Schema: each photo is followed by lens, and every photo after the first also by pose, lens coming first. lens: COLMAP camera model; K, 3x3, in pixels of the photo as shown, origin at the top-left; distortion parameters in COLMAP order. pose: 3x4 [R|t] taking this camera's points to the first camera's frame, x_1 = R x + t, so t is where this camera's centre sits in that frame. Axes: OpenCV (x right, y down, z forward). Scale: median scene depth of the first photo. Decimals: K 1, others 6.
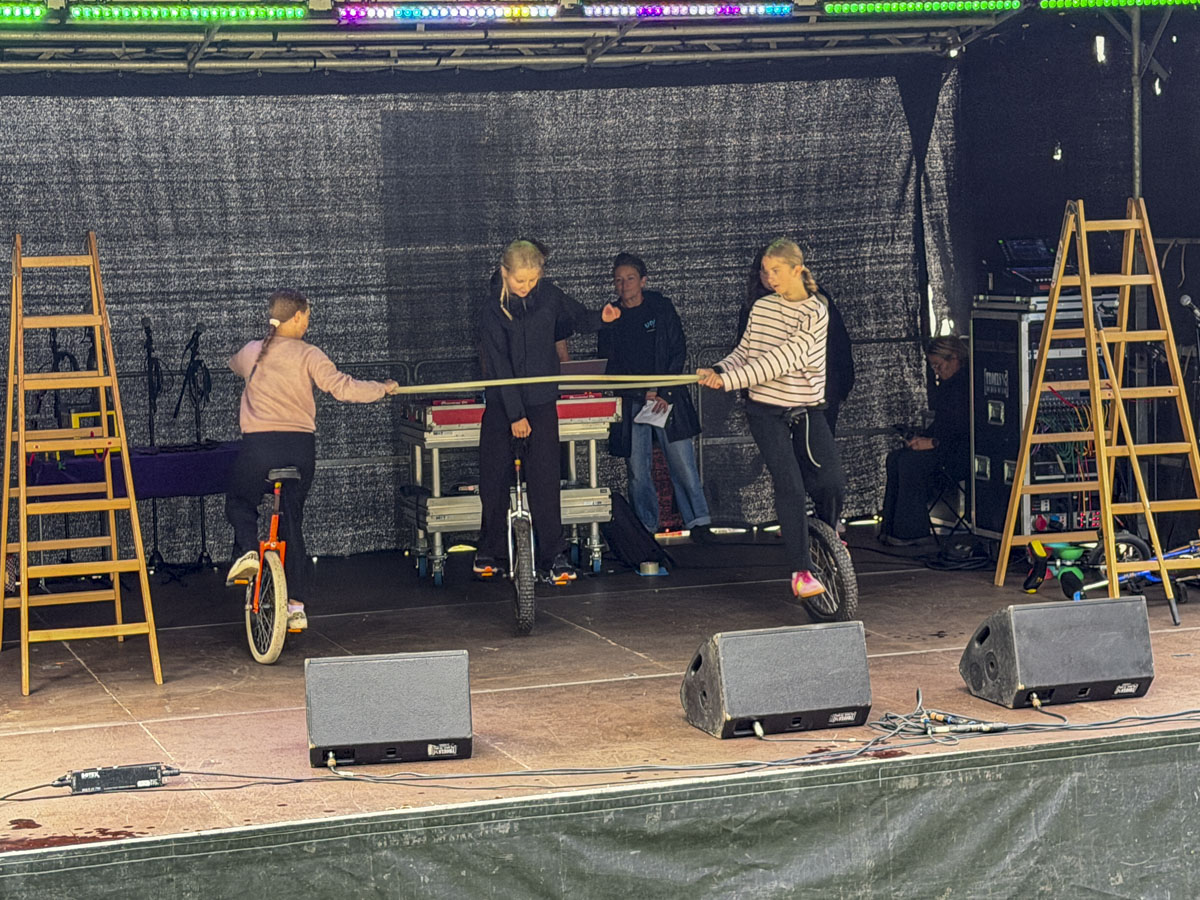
lens RADIAL K [[2681.8, 0, 600.0], [0, 2681.8, 450.0], [0, 0, 1]] dist [0.122331, 0.317428]
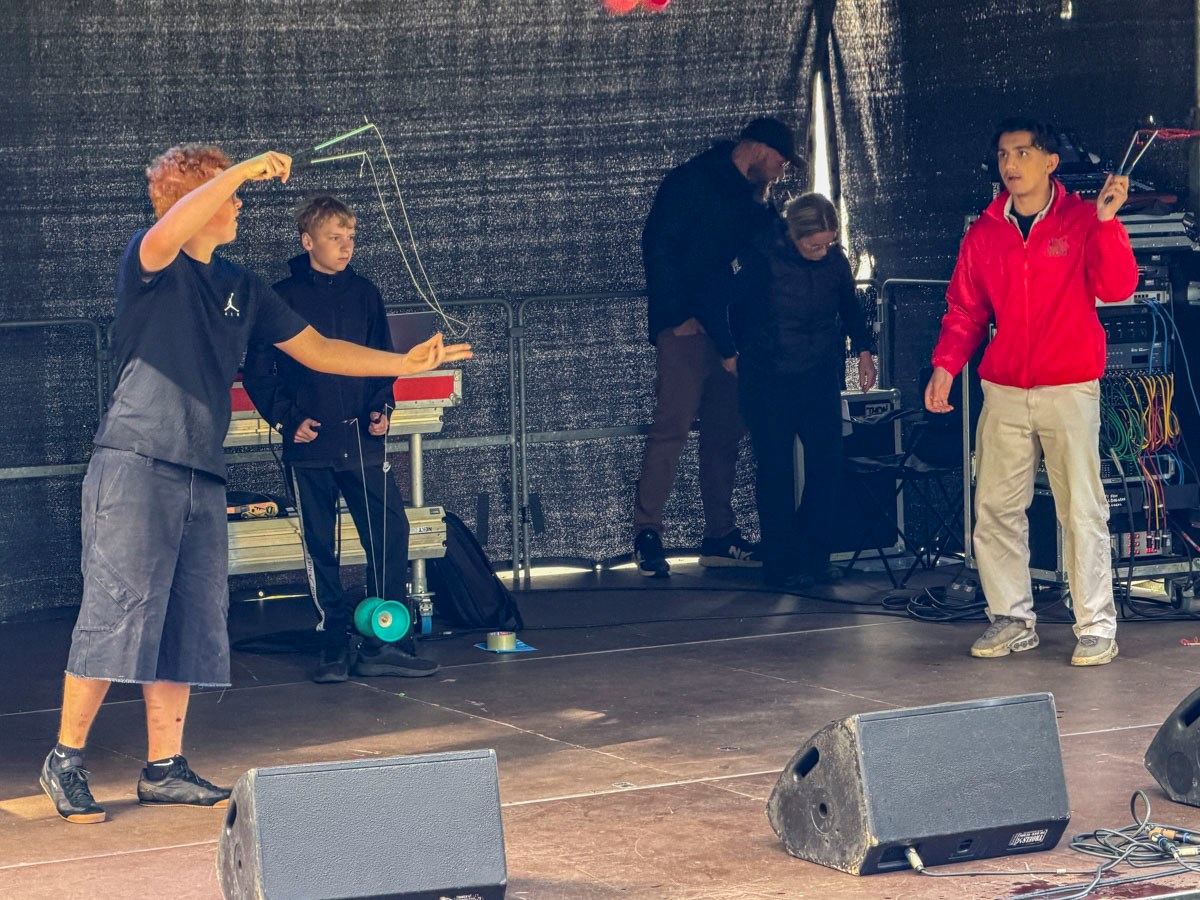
lens RADIAL K [[3904.1, 0, 600.0], [0, 3904.1, 450.0], [0, 0, 1]] dist [0.162622, 0.074231]
pose [[0.985115, -0.010357, 0.171584, -0.139643], [0.011120, 0.999932, -0.003489, 0.004570], [-0.171536, 0.005345, 0.985163, 0.050014]]
